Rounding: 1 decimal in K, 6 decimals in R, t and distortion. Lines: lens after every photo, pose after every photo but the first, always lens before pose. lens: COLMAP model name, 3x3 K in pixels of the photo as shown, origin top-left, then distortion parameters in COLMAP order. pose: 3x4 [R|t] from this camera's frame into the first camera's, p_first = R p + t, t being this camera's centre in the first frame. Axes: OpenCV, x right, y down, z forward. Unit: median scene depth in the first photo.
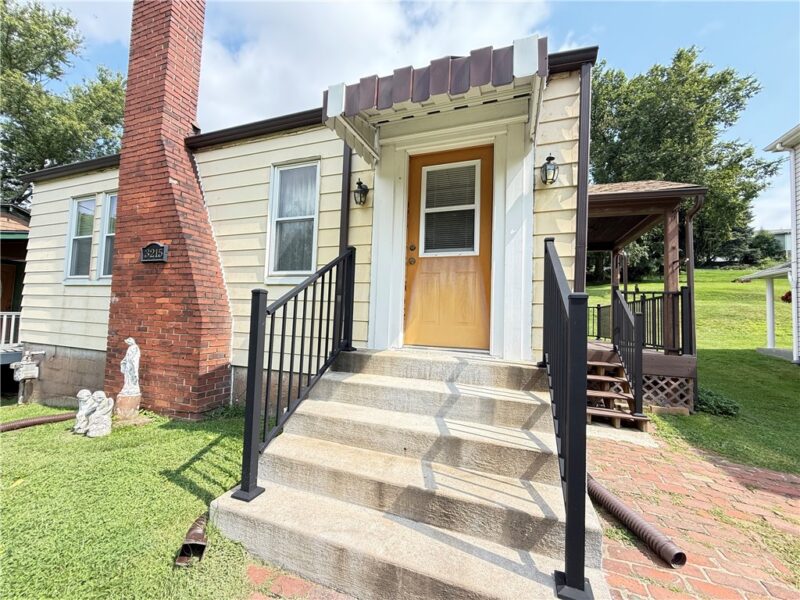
lens RADIAL K [[313.9, 0, 397.7], [0, 313.9, 300.1], [0, 0, 1]] dist [-0.002810, -0.000080]
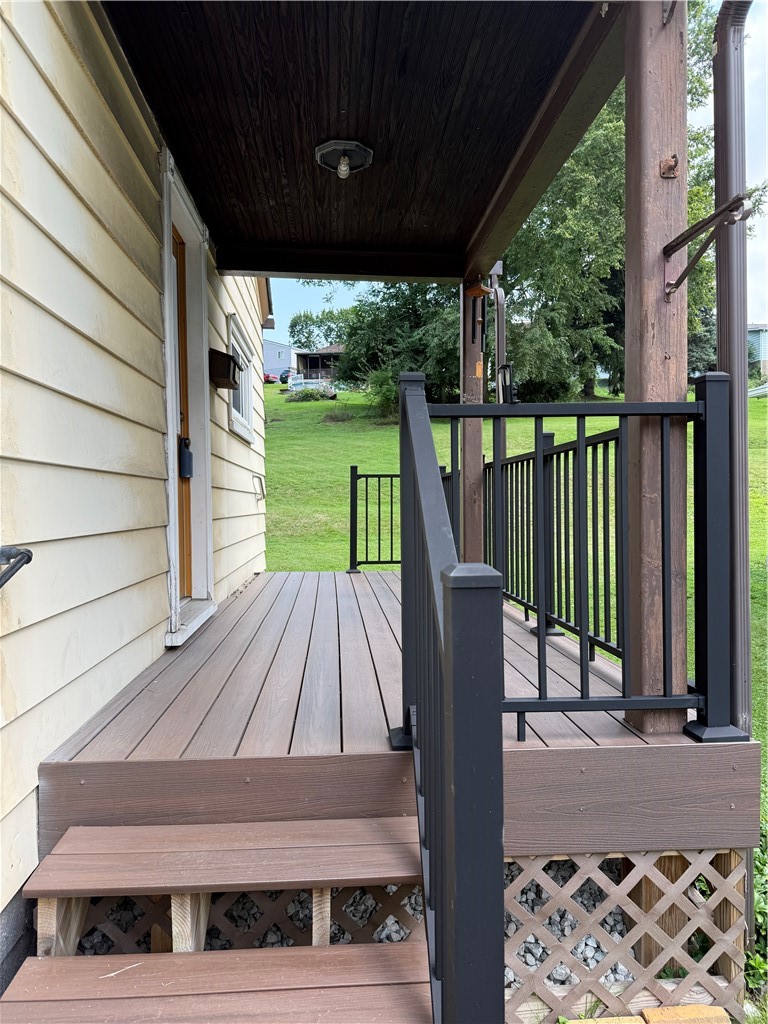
lens RADIAL K [[708.9, 0, 380.2], [0, 708.9, 511.2], [0, 0, 1]] dist [0.005756, -0.023504]
pose [[0.914269, -0.051716, 0.401793, 0.665402], [0.021334, 0.996588, 0.079729, 0.000141], [-0.404545, -0.064322, 0.912253, 0.823373]]
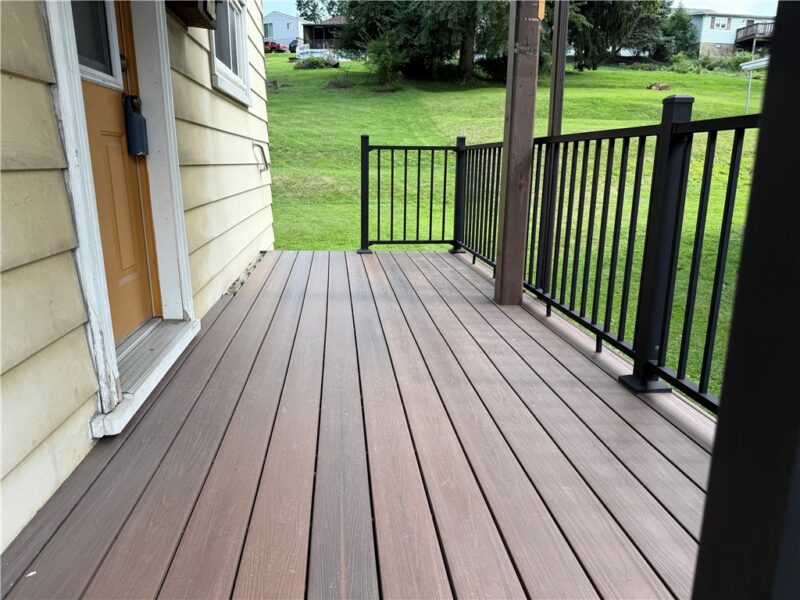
lens RADIAL K [[553.9, 0, 403.8], [0, 553.9, 306.8], [0, 0, 1]] dist [0.005756, -0.023504]
pose [[0.893556, -0.145157, 0.424837, 0.804007], [0.001220, 0.947070, 0.321026, -0.007174], [-0.448949, -0.286336, 0.846437, 1.237710]]
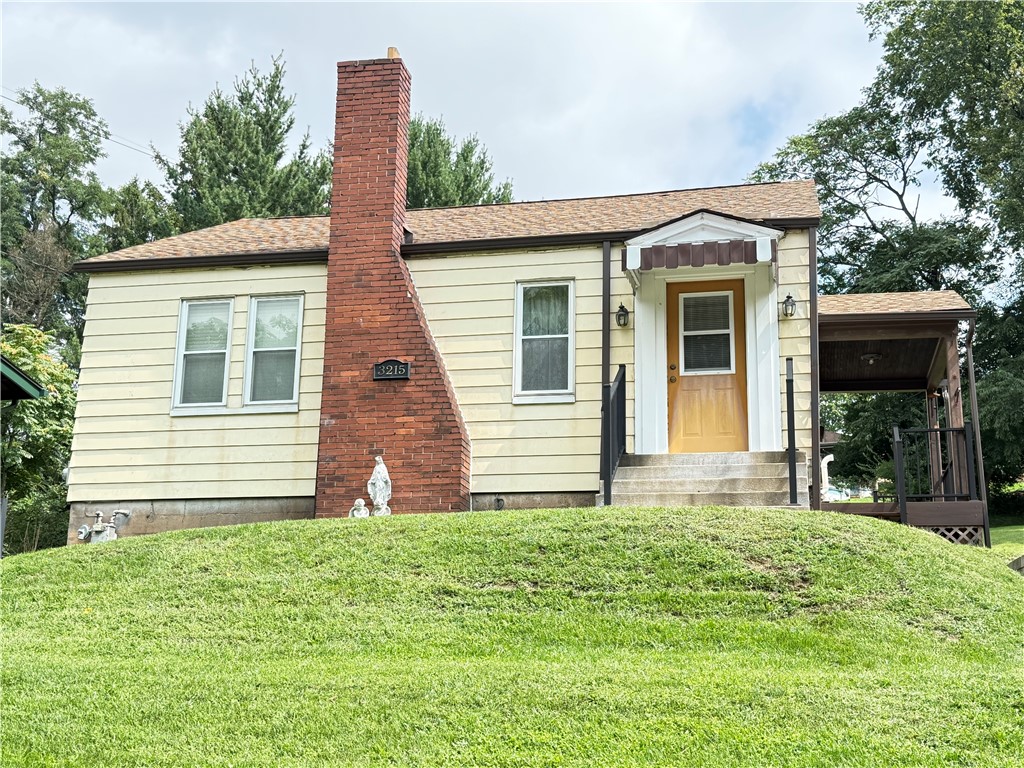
lens RADIAL K [[1299.5, 0, 511.2], [0, 1299.5, 380.7], [0, 0, 1]] dist [0.091172, 0.000000]
pose [[0.991294, 0.016126, 0.130678, -0.942624], [0.010475, 0.979668, -0.200354, 0.664880], [-0.131252, 0.199979, 0.970969, -2.812463]]
